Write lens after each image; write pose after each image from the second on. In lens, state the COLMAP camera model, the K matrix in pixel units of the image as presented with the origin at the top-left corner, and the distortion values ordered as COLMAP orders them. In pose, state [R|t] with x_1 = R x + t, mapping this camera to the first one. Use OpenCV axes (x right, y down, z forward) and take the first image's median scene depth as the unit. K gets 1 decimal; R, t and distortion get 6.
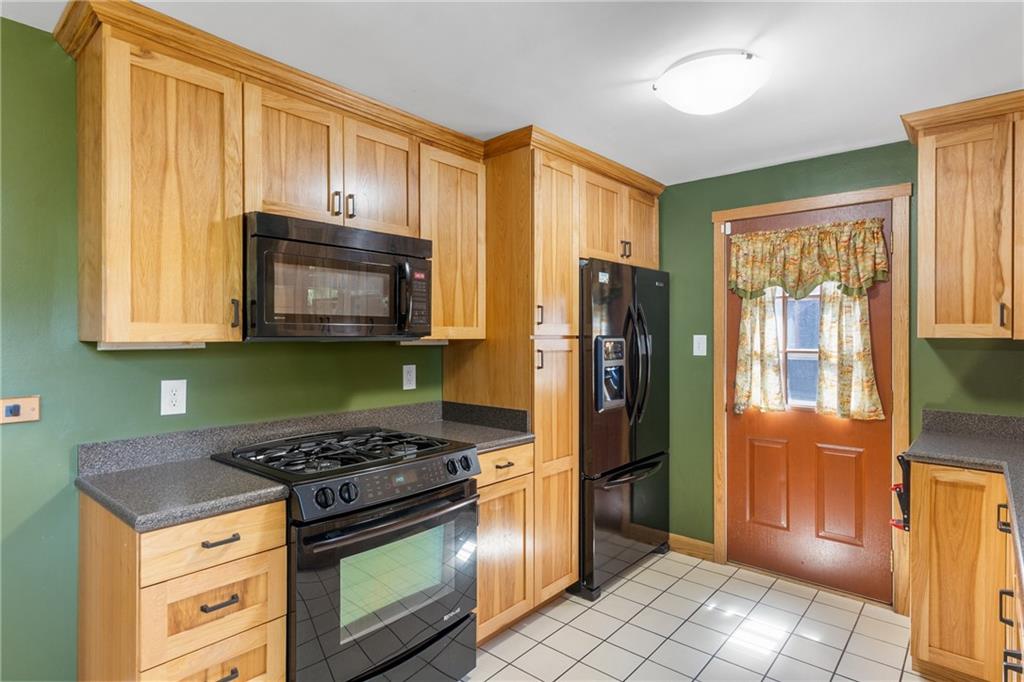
lens RADIAL K [[546.3, 0, 506.8], [0, 546.3, 338.9], [0, 0, 1]] dist [0.021289, 0.003070]
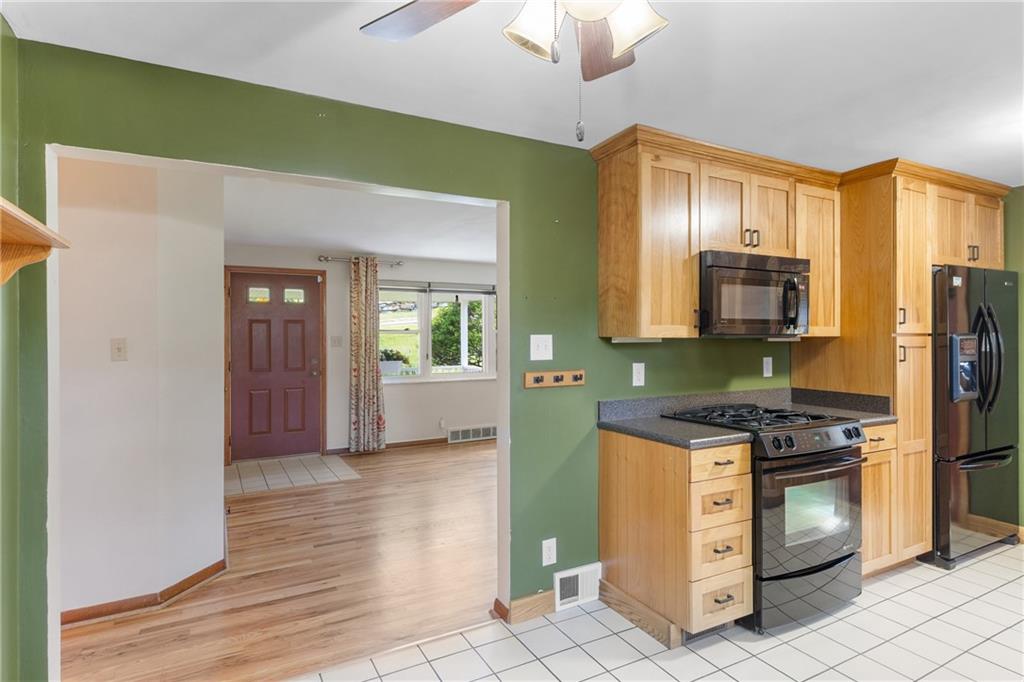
lens RADIAL K [[546.3, 0, 512.8], [0, 546.3, 336.9], [0, 0, 1]] dist [0.021289, 0.003070]
pose [[0.941298, 0.000574, -0.337577, -0.330044], [-0.001199, 0.999998, -0.001643, 0.004241], [0.337576, 0.001951, 0.941296, -0.411559]]
